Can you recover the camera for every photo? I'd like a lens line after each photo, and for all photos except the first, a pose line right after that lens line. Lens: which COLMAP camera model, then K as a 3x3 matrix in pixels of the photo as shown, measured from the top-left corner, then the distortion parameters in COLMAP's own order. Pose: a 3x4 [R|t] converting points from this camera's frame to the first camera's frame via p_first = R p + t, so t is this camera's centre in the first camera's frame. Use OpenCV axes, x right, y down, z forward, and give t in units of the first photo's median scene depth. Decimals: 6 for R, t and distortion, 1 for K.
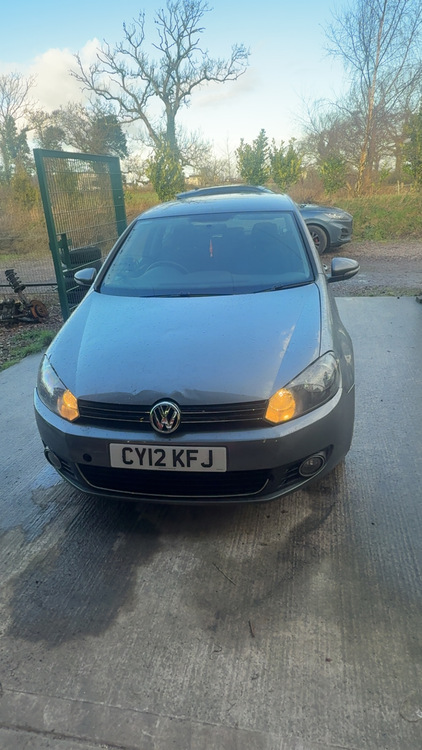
lens RADIAL K [[557.5, 0, 211.0], [0, 557.5, 375.0], [0, 0, 1]] dist [-0.002816, -0.000560]
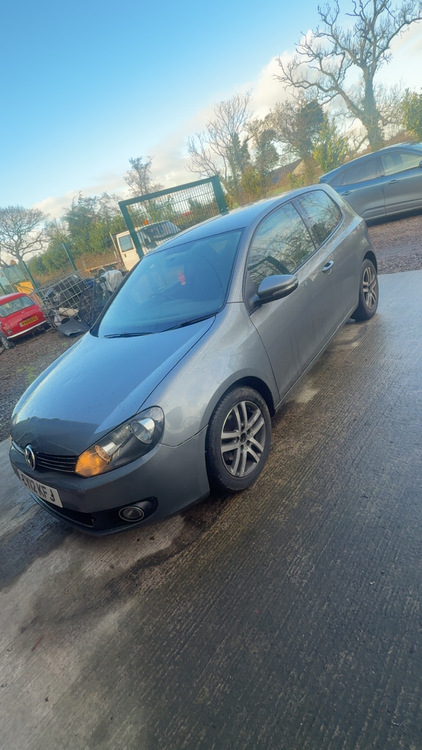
lens RADIAL K [[417.9, 0, 211.0], [0, 417.9, 375.0], [0, 0, 1]] dist [-0.002133, -0.001813]
pose [[0.788169, 0.025498, -0.614931, 0.201557], [0.077854, 0.986985, 0.140712, -0.052334], [0.610515, -0.158779, 0.775926, 0.127728]]
